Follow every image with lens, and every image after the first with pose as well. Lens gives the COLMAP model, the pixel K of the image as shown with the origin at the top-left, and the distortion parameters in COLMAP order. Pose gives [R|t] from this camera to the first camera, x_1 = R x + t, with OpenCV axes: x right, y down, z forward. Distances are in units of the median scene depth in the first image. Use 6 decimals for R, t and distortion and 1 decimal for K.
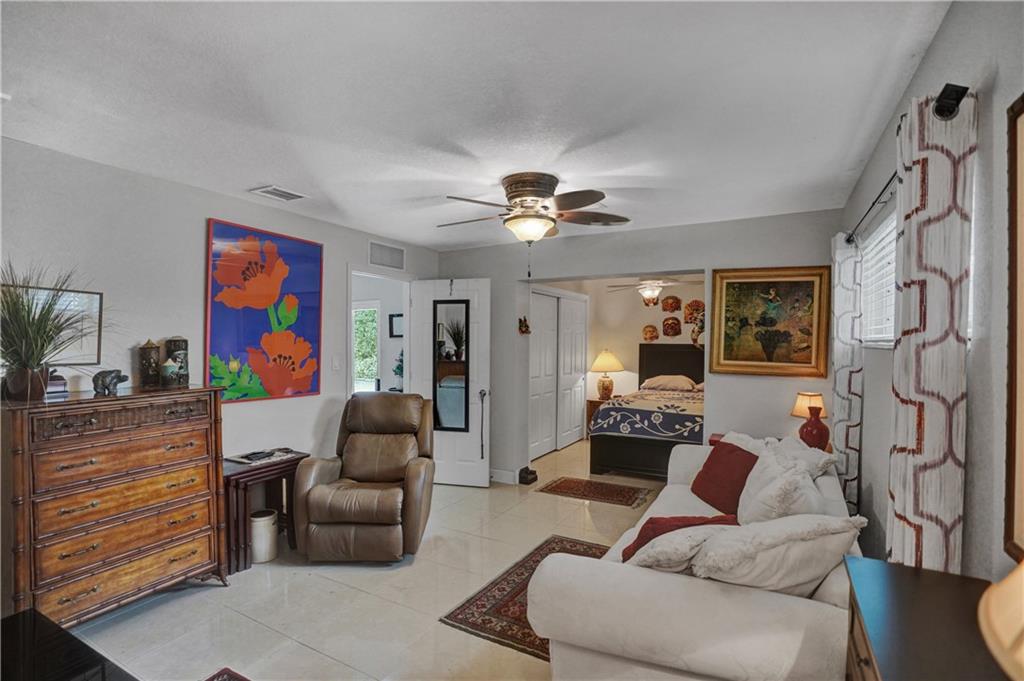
lens RADIAL K [[499.8, 0, 517.3], [0, 499.8, 347.8], [0, 0, 1]] dist [-0.036233, 0.009424]
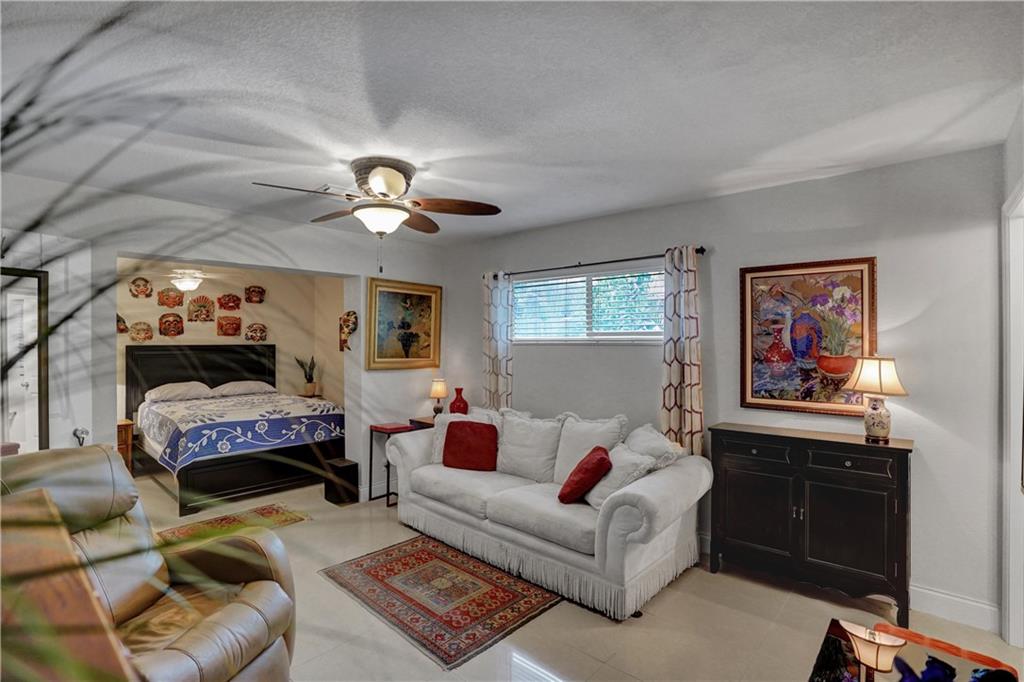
lens RADIAL K [[499.8, 0, 506.8], [0, 499.8, 335.6], [0, 0, 1]] dist [-0.036233, 0.009424]
pose [[0.237316, 0.003873, 0.971425, -0.488056], [0.017739, 0.999808, -0.008320, -0.009716], [-0.971271, 0.019207, 0.237202, 0.348143]]
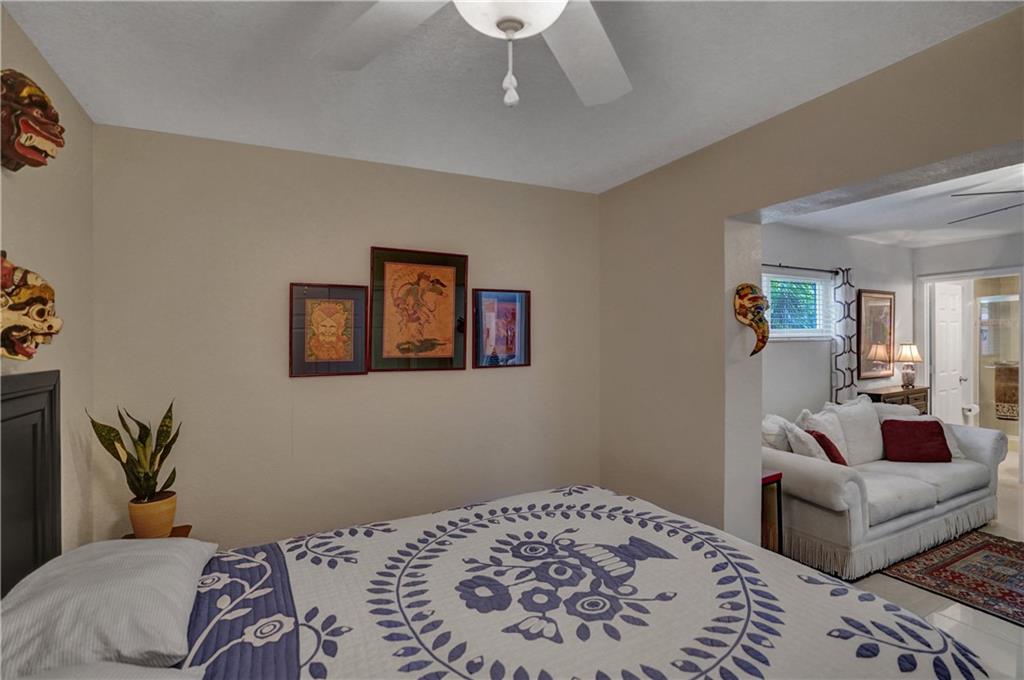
lens RADIAL K [[499.8, 0, 517.1], [0, 499.8, 355.2], [0, 0, 1]] dist [-0.036233, 0.009424]
pose [[-0.844442, 0.003900, 0.535633, 0.243108], [0.027052, 0.999008, 0.035373, -0.019271], [-0.534964, 0.044360, -0.843710, 1.362399]]
